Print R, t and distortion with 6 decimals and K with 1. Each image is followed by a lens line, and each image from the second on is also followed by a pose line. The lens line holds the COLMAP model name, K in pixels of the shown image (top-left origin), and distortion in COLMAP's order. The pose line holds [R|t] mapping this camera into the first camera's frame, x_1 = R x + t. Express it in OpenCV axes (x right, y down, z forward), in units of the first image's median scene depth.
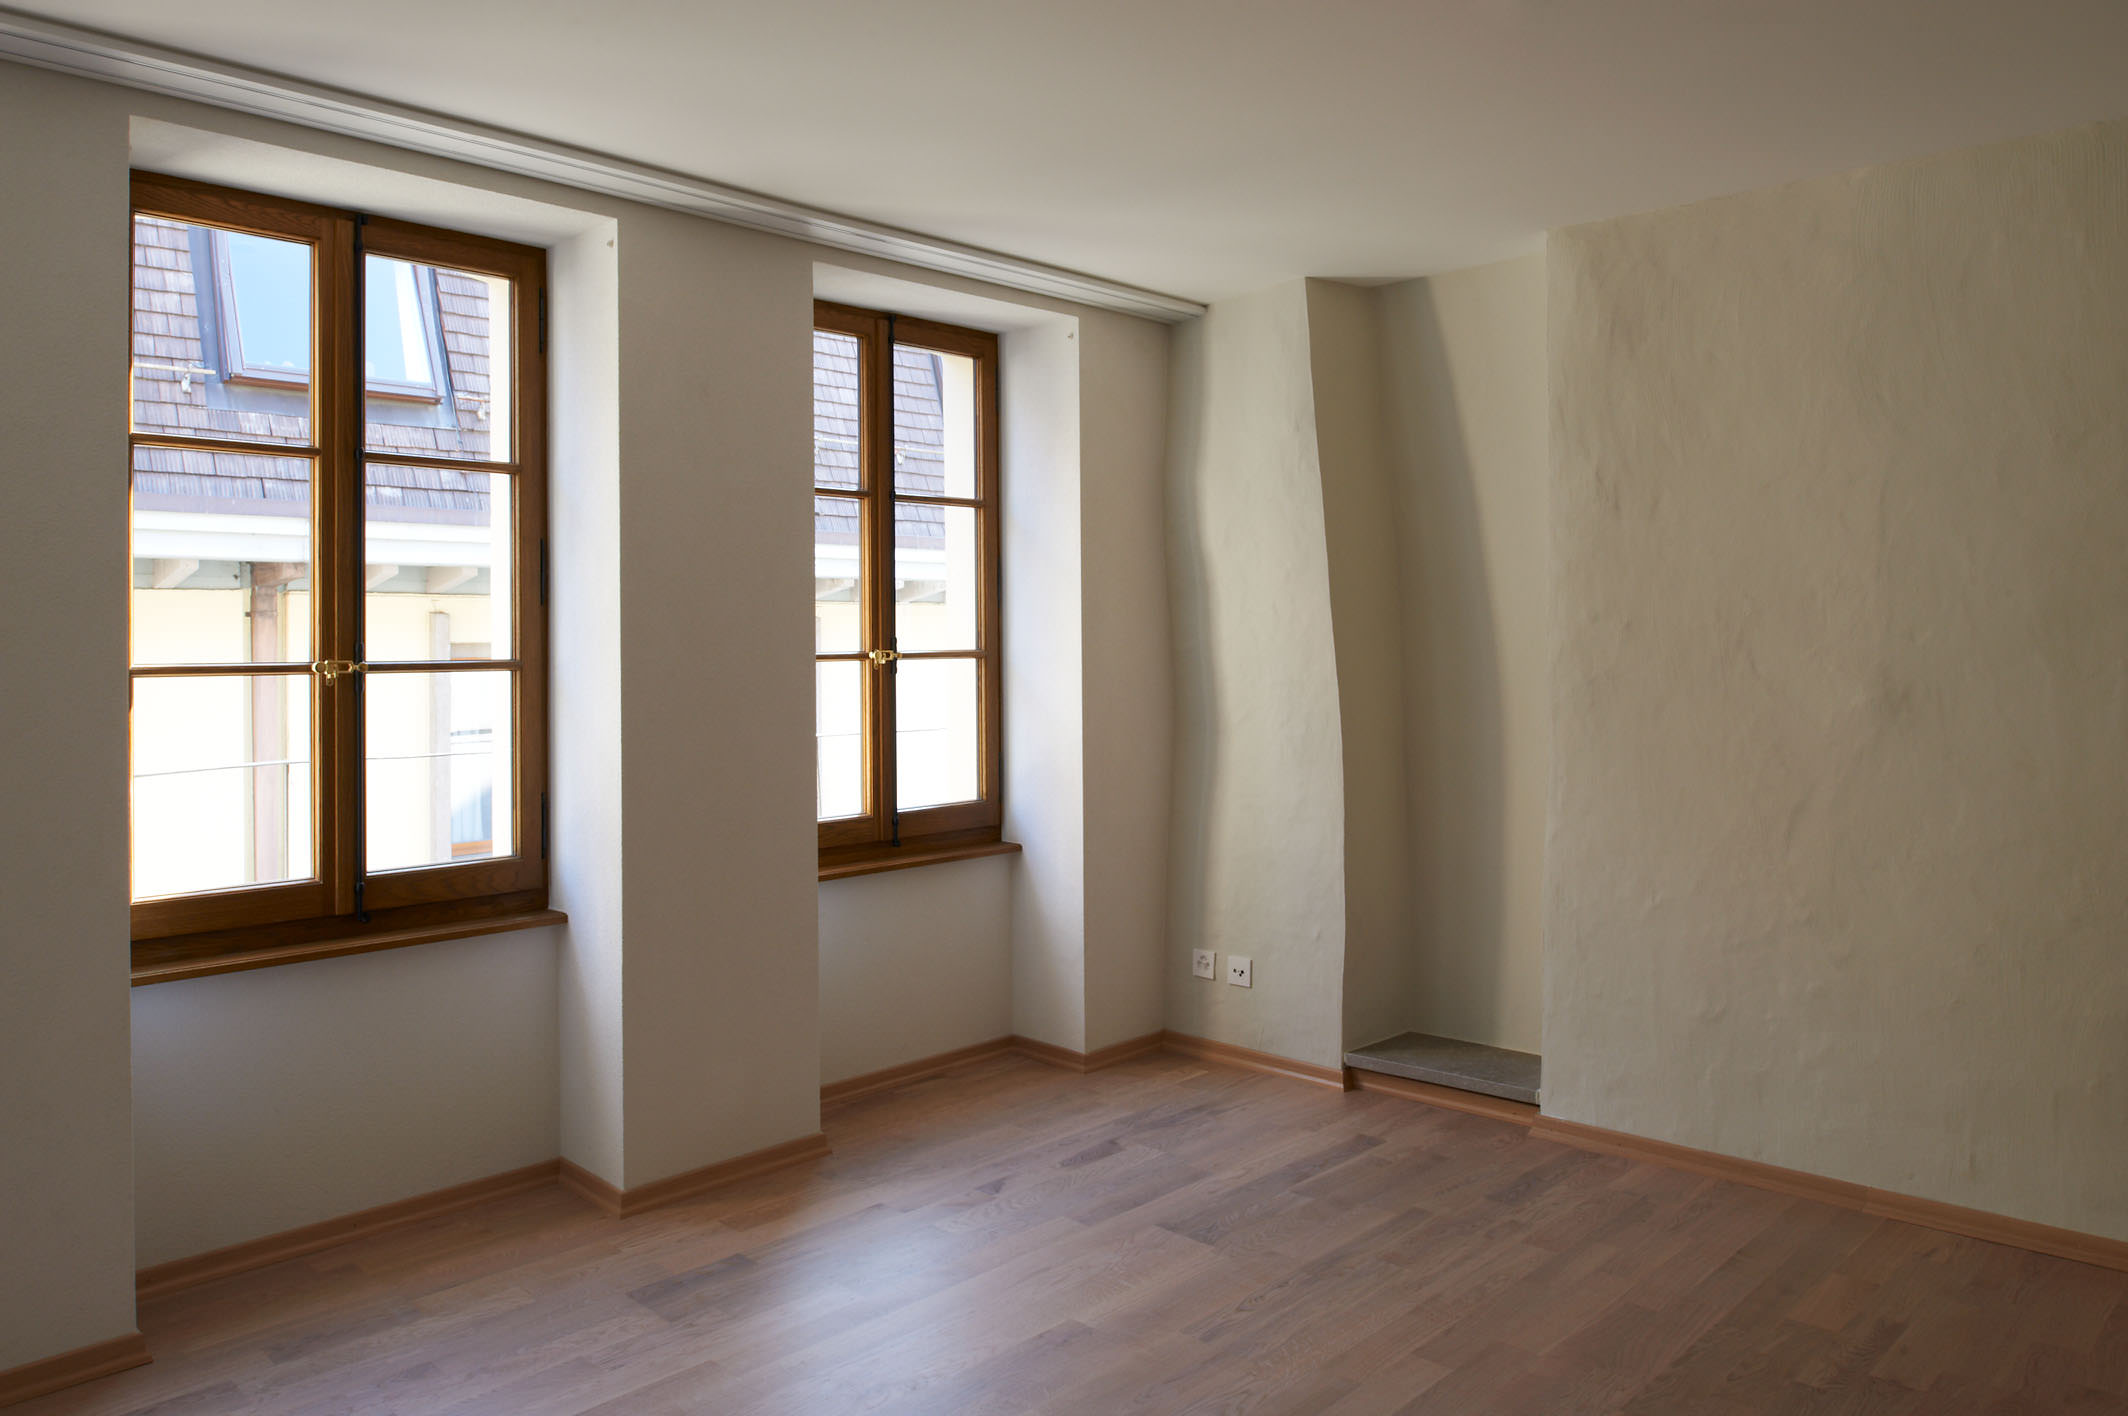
lens RADIAL K [[1473.9, 0, 1068.8], [0, 1473.9, 701.9], [0, 0, 1]] dist [-0.018613, -0.009079]
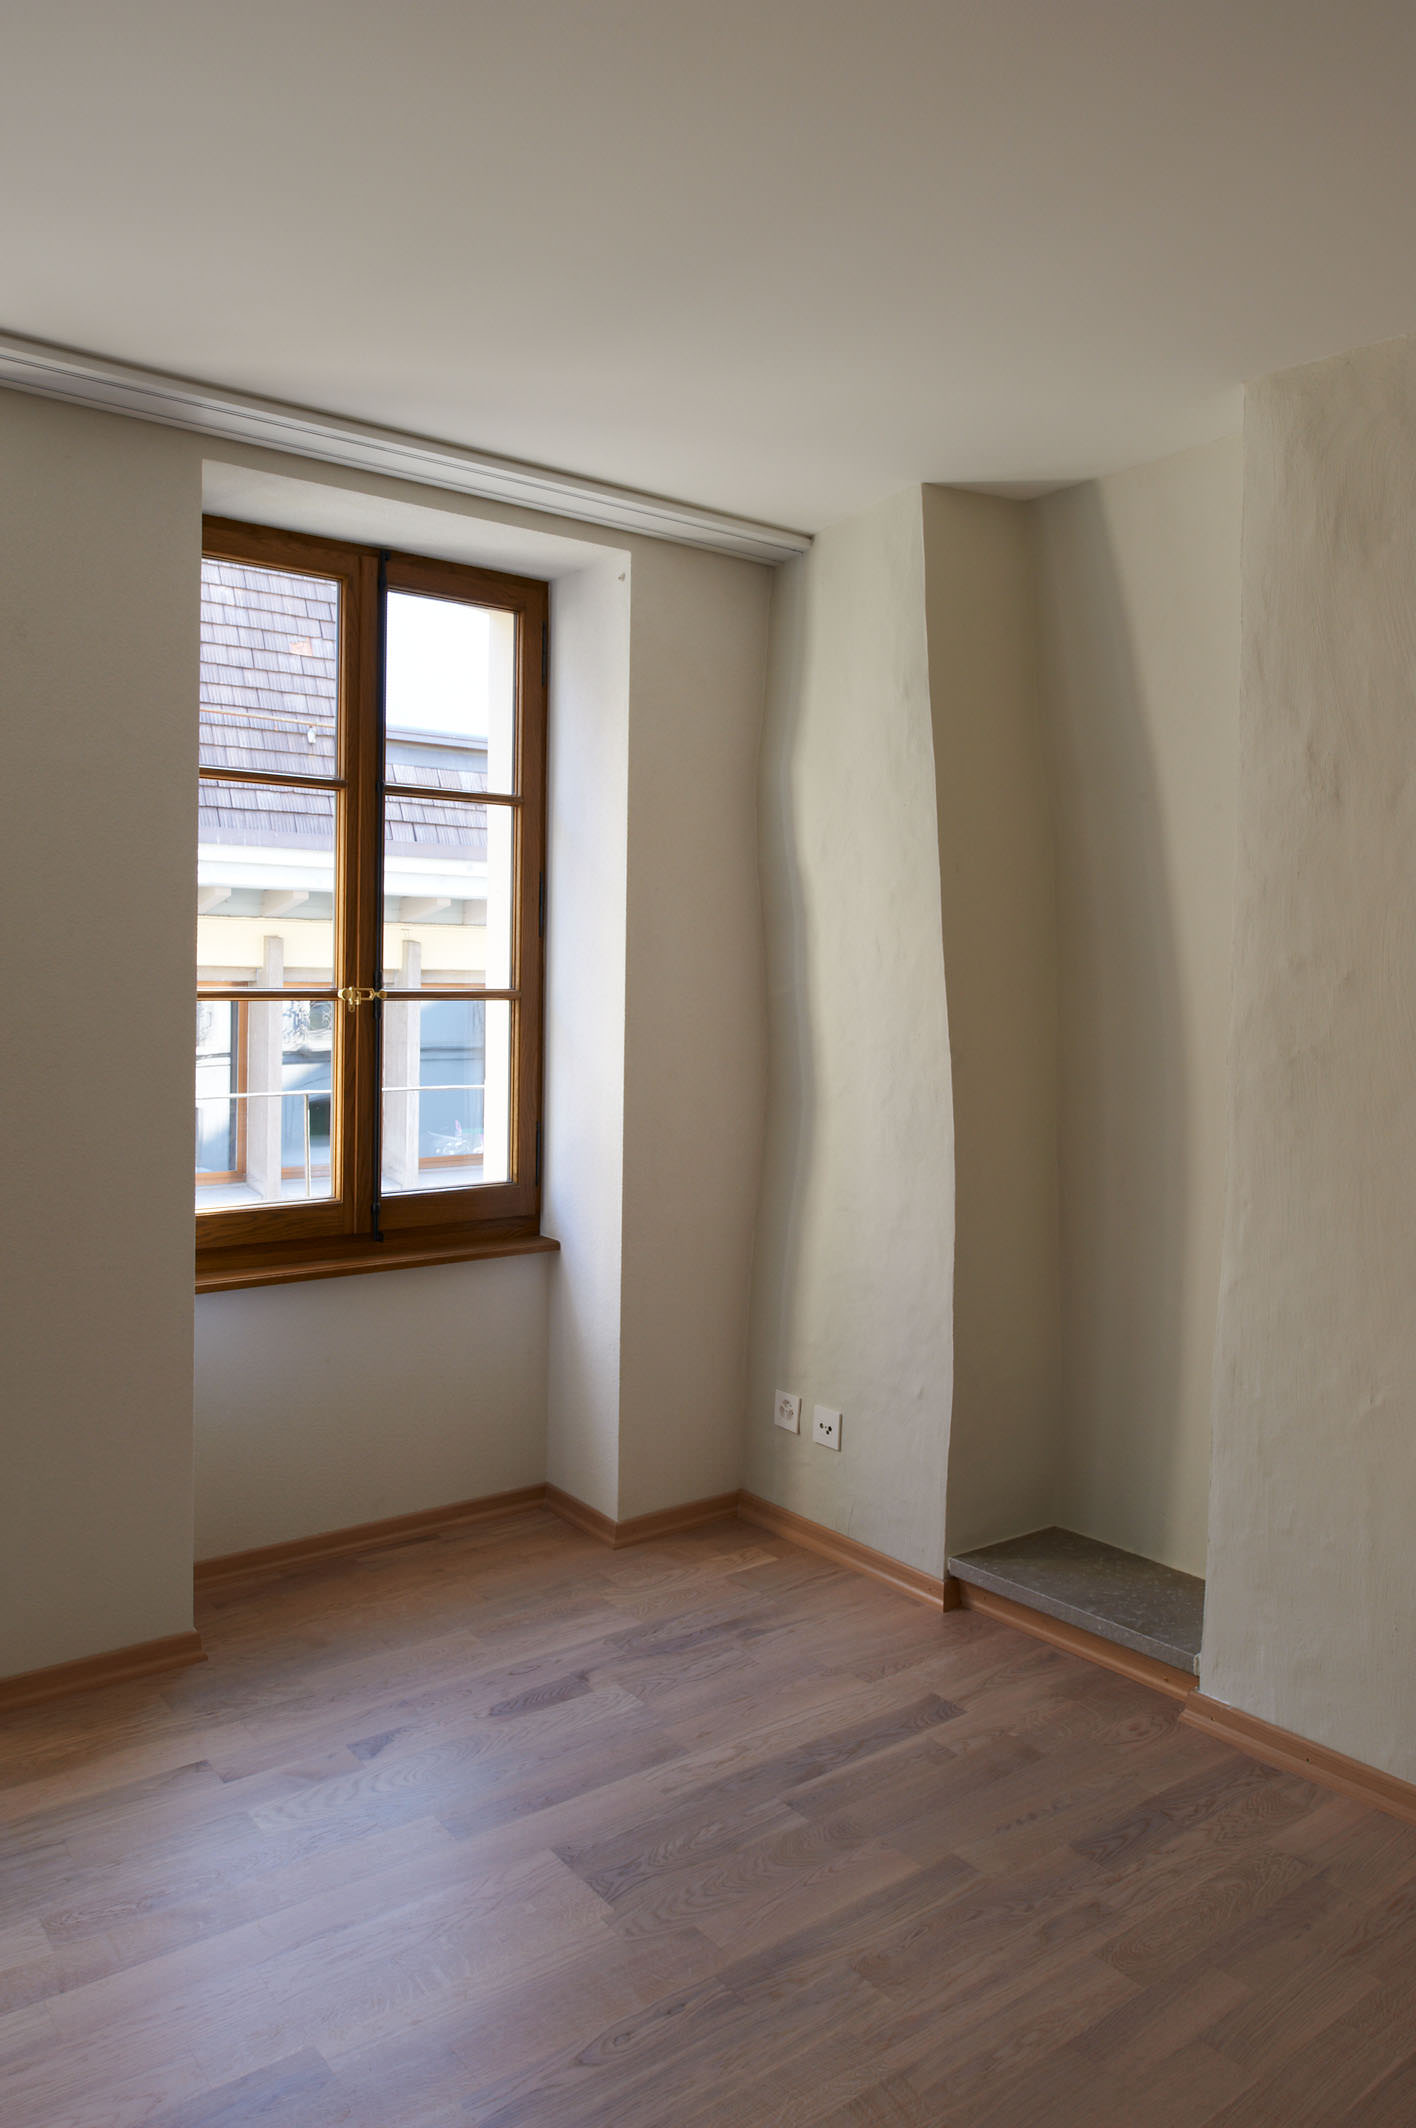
lens RADIAL K [[1473.9, 0, 699.4], [0, 1473.9, 1052.8], [0, 0, 1]] dist [-0.018613, -0.009079]
pose [[0.988964, 0.031059, -0.144864, 0.177594], [-0.029346, 0.999472, 0.013945, -0.018460], [0.145220, -0.009540, 0.989353, 0.289673]]
